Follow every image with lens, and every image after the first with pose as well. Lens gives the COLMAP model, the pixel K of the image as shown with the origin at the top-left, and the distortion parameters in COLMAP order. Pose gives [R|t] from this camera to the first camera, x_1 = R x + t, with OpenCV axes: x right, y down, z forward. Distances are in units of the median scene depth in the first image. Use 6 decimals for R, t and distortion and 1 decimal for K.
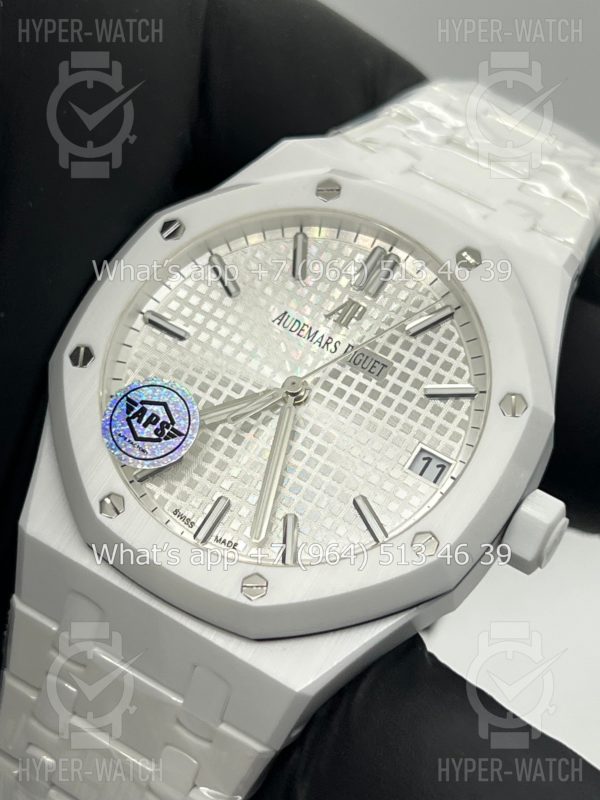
lens RADIAL K [[1844.9, 0, 291.1], [0, 1844.9, 422.2], [0, 0, 1]] dist [0.223951, 0.000000]
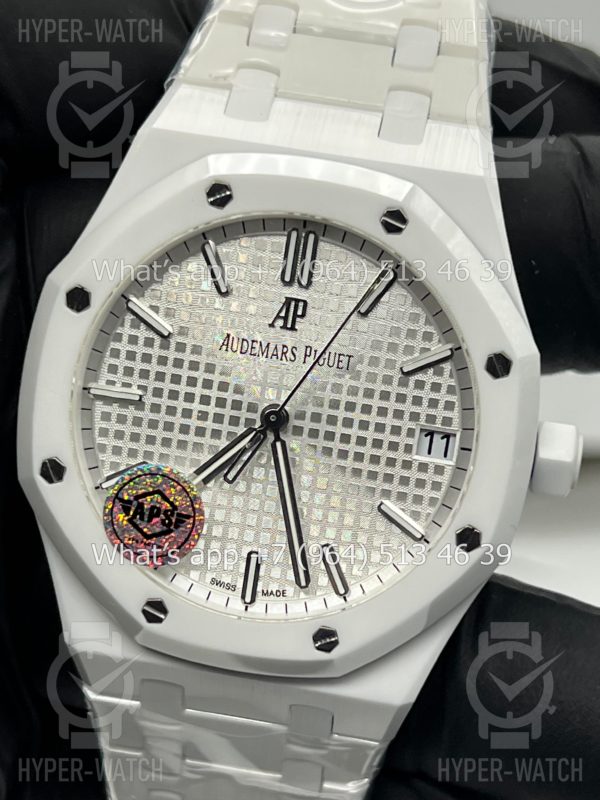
lens RADIAL K [[1844.9, 0, 296.1], [0, 1844.9, 441.5], [0, 0, 1]] dist [0.223951, 0.000000]
pose [[0.919631, -0.392766, 0.003695, 0.004074], [0.357771, 0.841500, 0.404818, -0.395678], [-0.162108, -0.370962, 0.914390, 0.118363]]
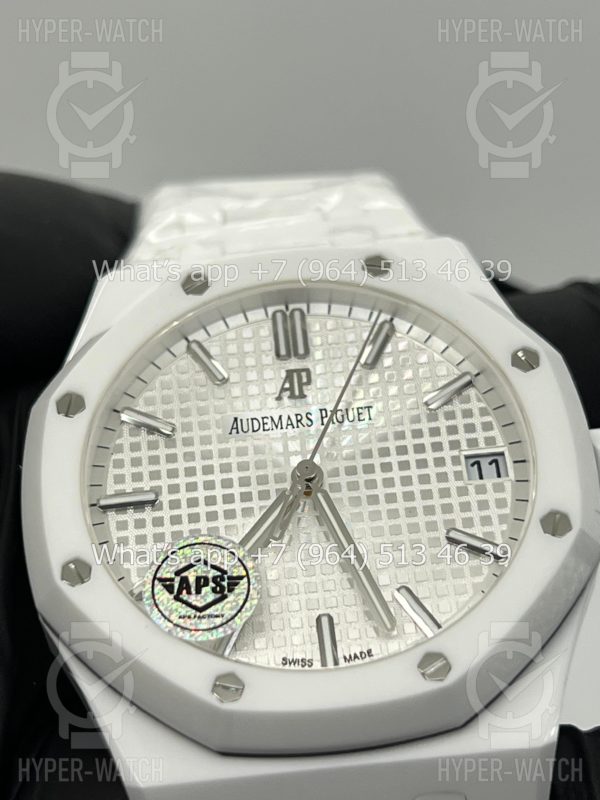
lens RADIAL K [[1844.9, 0, 280.3], [0, 1844.9, 432.1], [0, 0, 1]] dist [0.223951, 0.000000]
pose [[0.793860, -0.476334, 0.378010, -0.329212], [0.540849, 0.837226, -0.080843, 0.028391], [-0.277972, 0.268624, 0.922265, 0.200590]]
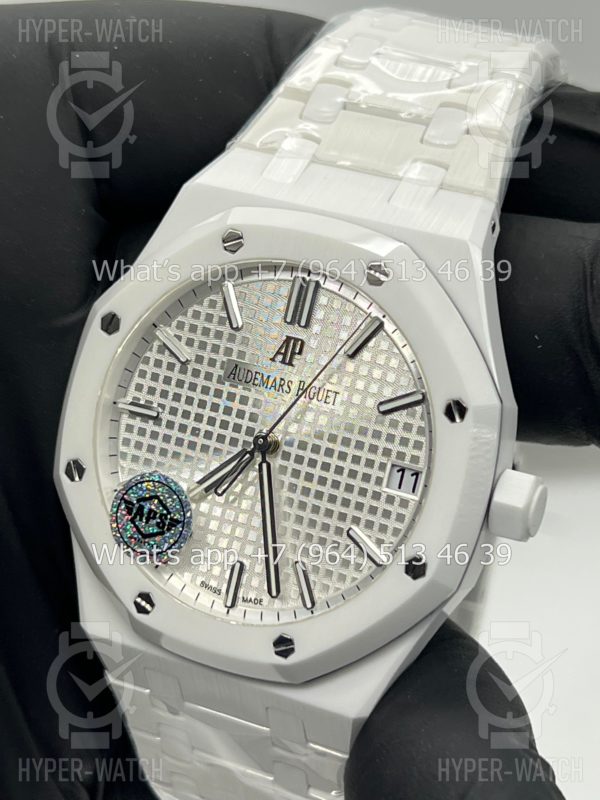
lens RADIAL K [[1844.9, 0, 301.6], [0, 1844.9, 395.4], [0, 0, 1]] dist [0.223951, 0.000000]
pose [[0.925988, -0.311078, -0.213953, 0.261197], [0.358147, 0.903078, 0.237024, -0.290949], [0.119484, -0.296108, 0.947652, -0.001946]]
